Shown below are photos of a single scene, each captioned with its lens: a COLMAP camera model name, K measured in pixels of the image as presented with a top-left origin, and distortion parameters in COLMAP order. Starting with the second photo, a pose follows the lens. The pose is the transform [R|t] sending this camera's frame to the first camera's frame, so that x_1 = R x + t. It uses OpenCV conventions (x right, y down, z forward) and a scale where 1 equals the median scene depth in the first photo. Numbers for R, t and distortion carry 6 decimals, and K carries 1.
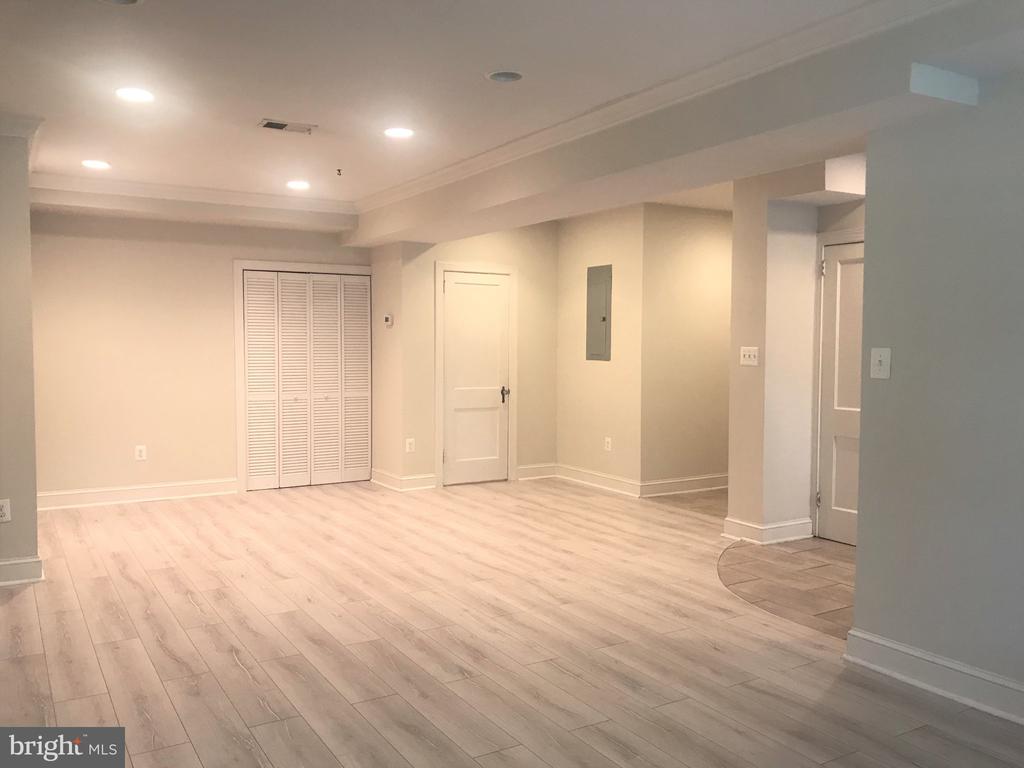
lens RADIAL K [[841.0, 0, 512.0], [0, 841.0, 384.0], [0, 0, 1]] dist [0.029048, -0.013343]
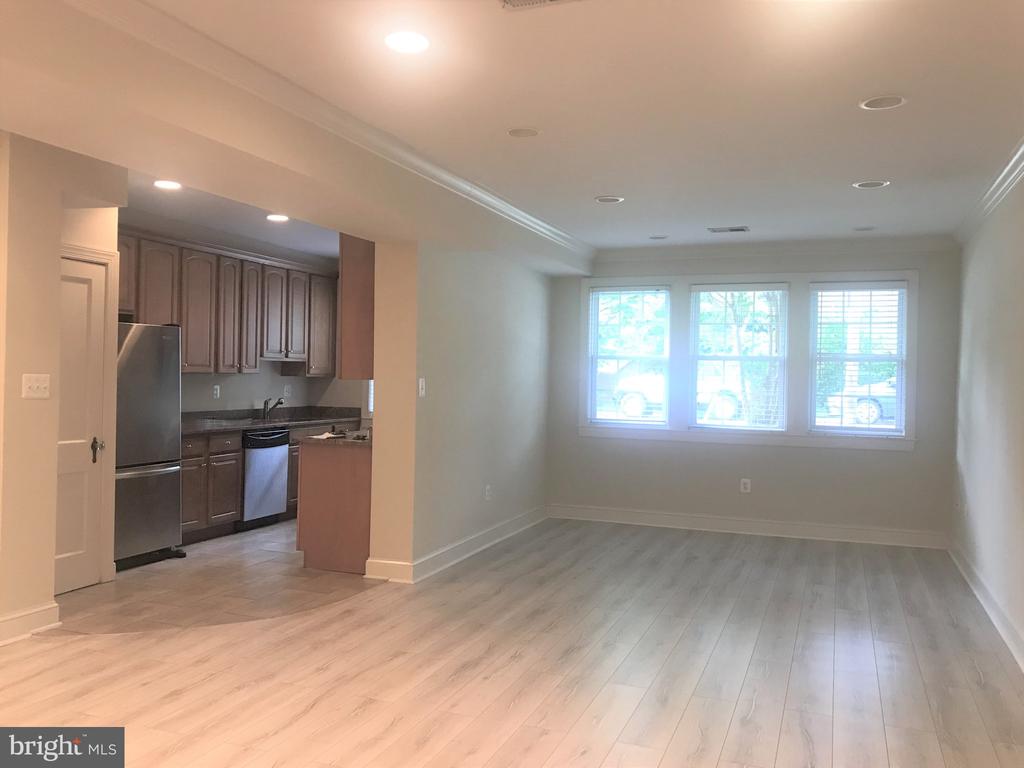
lens RADIAL K [[860.1, 0, 500.3], [0, 860.1, 383.1], [0, 0, 1]] dist [0.016129, 0.006833]
pose [[-0.602238, -0.022130, 0.798009, -0.640665], [0.018457, 0.998963, 0.041632, -0.066398], [-0.798103, 0.039801, -0.601205, 1.242276]]
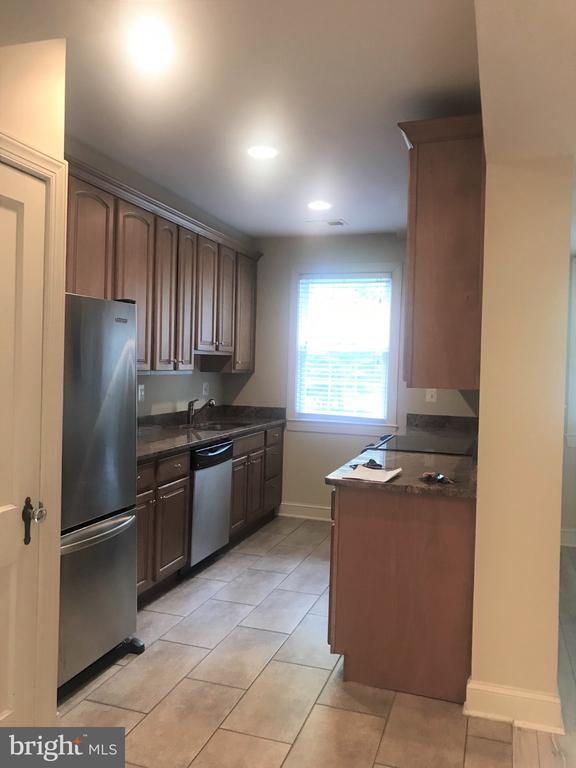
lens RADIAL K [[630.7, 0, 288.8], [0, 630.7, 380.6], [0, 0, 1]] dist [0.029048, -0.013343]
pose [[-0.647544, -0.041439, 0.760900, 0.054865], [0.008602, 0.998059, 0.061675, -0.067436], [-0.761979, 0.046483, -0.645931, 1.144303]]
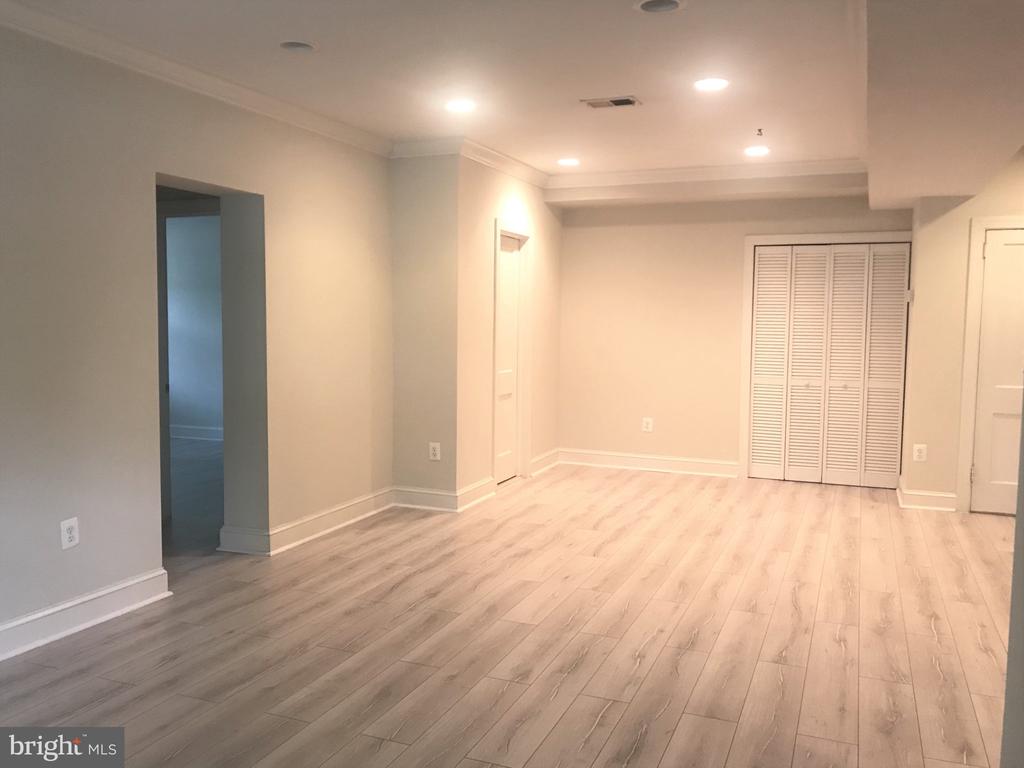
lens RADIAL K [[879.0, 0, 515.9], [0, 879.0, 383.4], [0, 0, 1]] dist [0.065974, -0.090592]
pose [[0.604092, 0.066223, -0.794158, 0.459271], [-0.051003, 0.997711, 0.044401, -0.015867], [0.795281, 0.013682, 0.606087, 0.263078]]
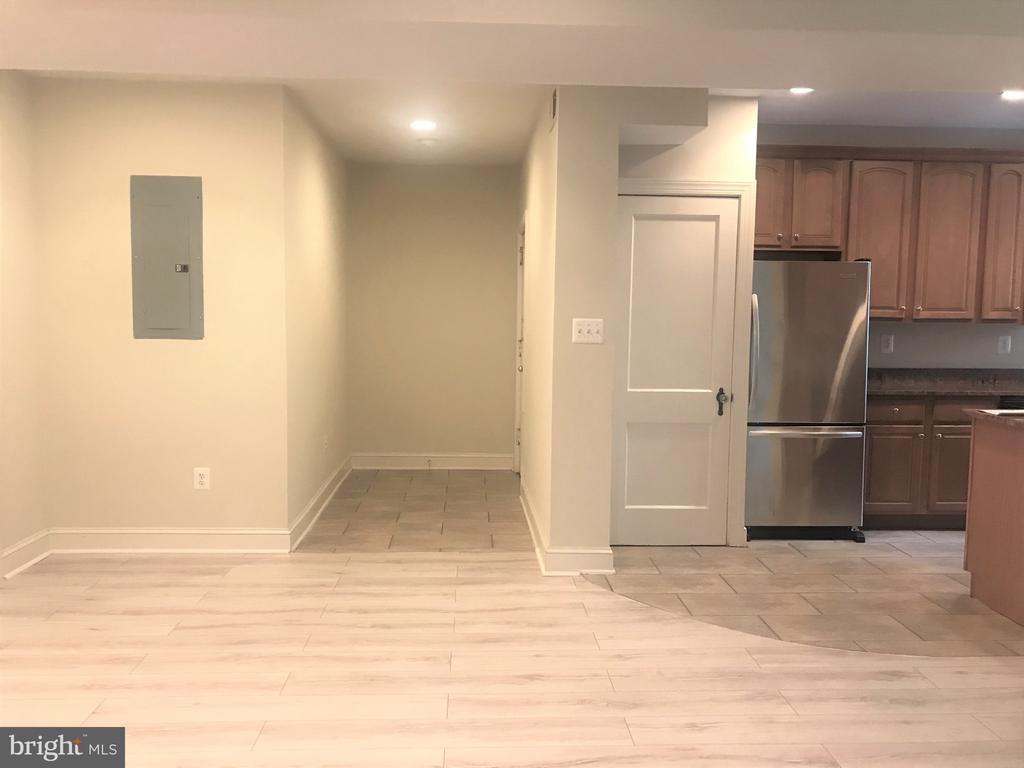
lens RADIAL K [[841.0, 0, 512.0], [0, 841.0, 384.0], [0, 0, 1]] dist [0.029048, -0.013343]
pose [[0.480392, -0.071342, 0.874147, -0.448855], [0.034907, 0.997452, 0.062222, -0.037888], [-0.876359, 0.000623, 0.481658, 0.765466]]
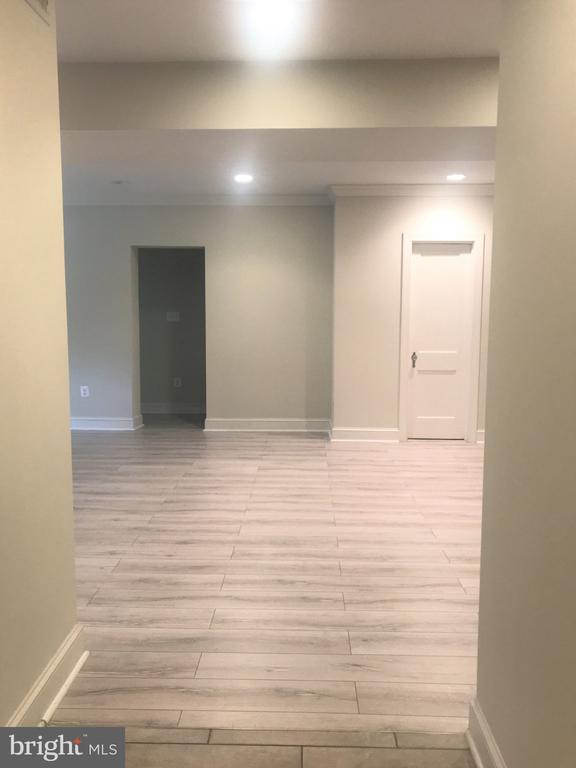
lens RADIAL K [[645.7, 0, 288.0], [0, 645.7, 384.0], [0, 0, 1]] dist [0.024361, -0.003472]
pose [[-0.544454, 0.092386, -0.833687, 0.591397], [-0.047089, 0.988982, 0.140348, -0.074392], [0.837468, 0.115670, -0.534105, 1.506215]]
